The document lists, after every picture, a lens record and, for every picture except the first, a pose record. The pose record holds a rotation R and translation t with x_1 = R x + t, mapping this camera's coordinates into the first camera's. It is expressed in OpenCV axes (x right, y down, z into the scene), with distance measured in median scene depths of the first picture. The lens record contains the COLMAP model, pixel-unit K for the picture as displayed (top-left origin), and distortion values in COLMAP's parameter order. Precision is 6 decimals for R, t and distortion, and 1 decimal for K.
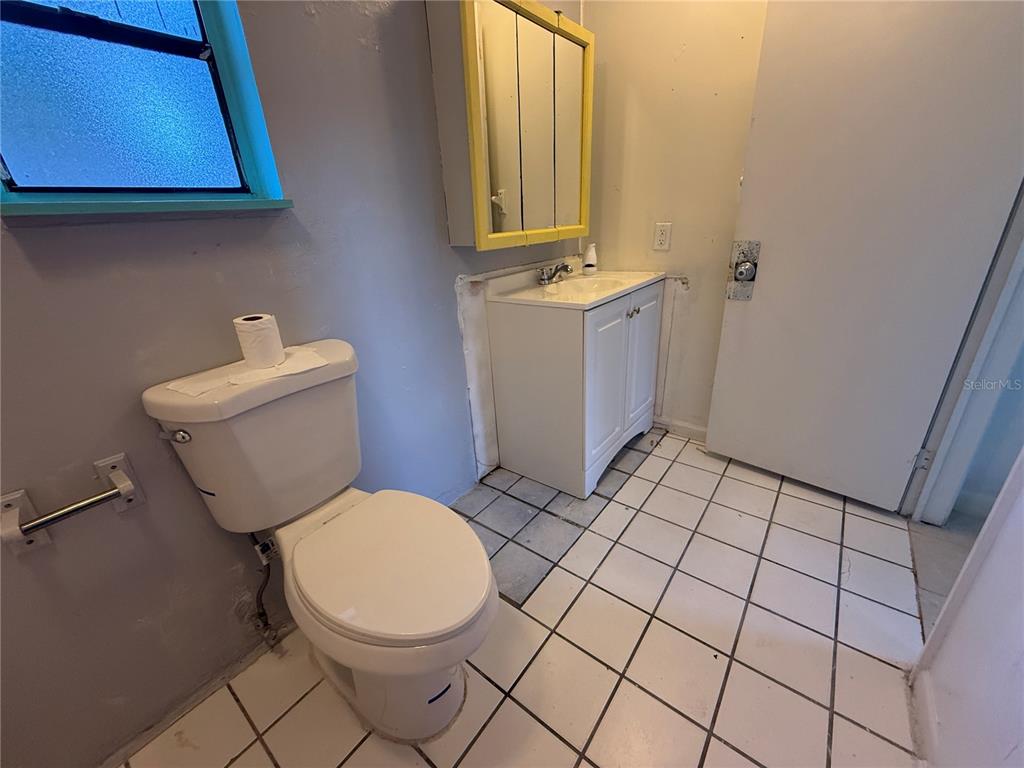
lens RADIAL K [[409.4, 0, 508.8], [0, 409.4, 382.2], [0, 0, 1]] dist [0.000075, 0.000301]
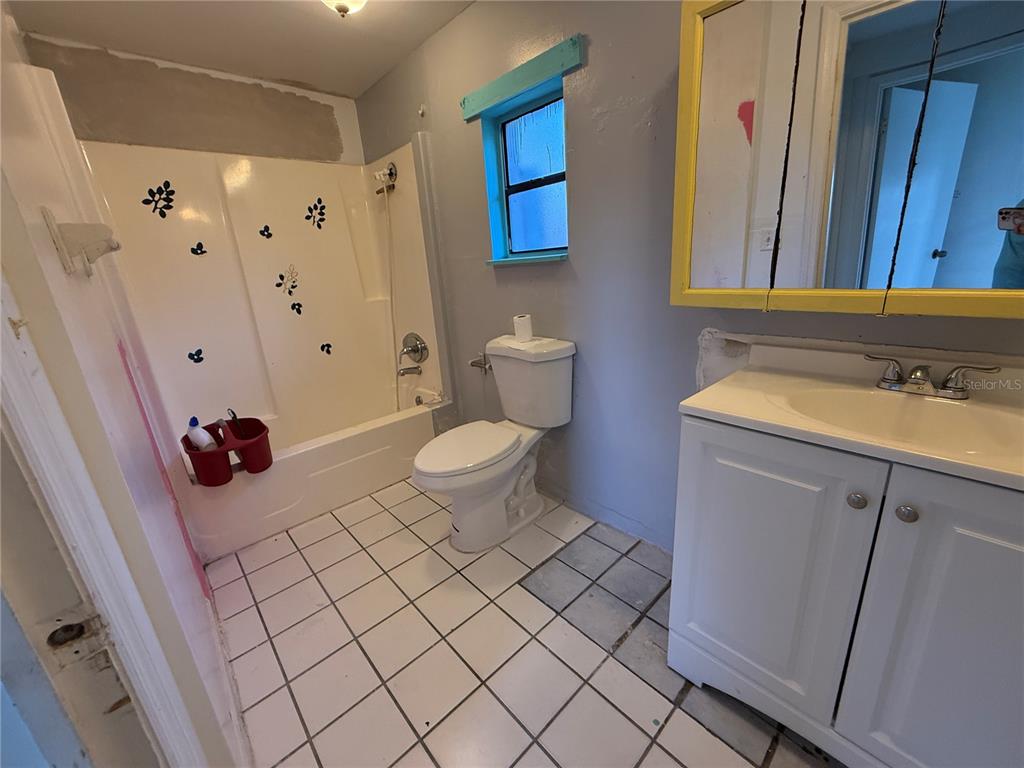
lens RADIAL K [[409.4, 0, 510.5], [0, 409.4, 384.5], [0, 0, 1]] dist [0.000075, 0.000301]
pose [[-0.159641, 0.345460, -0.924755, 0.798031], [-0.305093, 0.873643, 0.379034, -0.357975], [0.938847, 0.342646, -0.034071, 0.672929]]
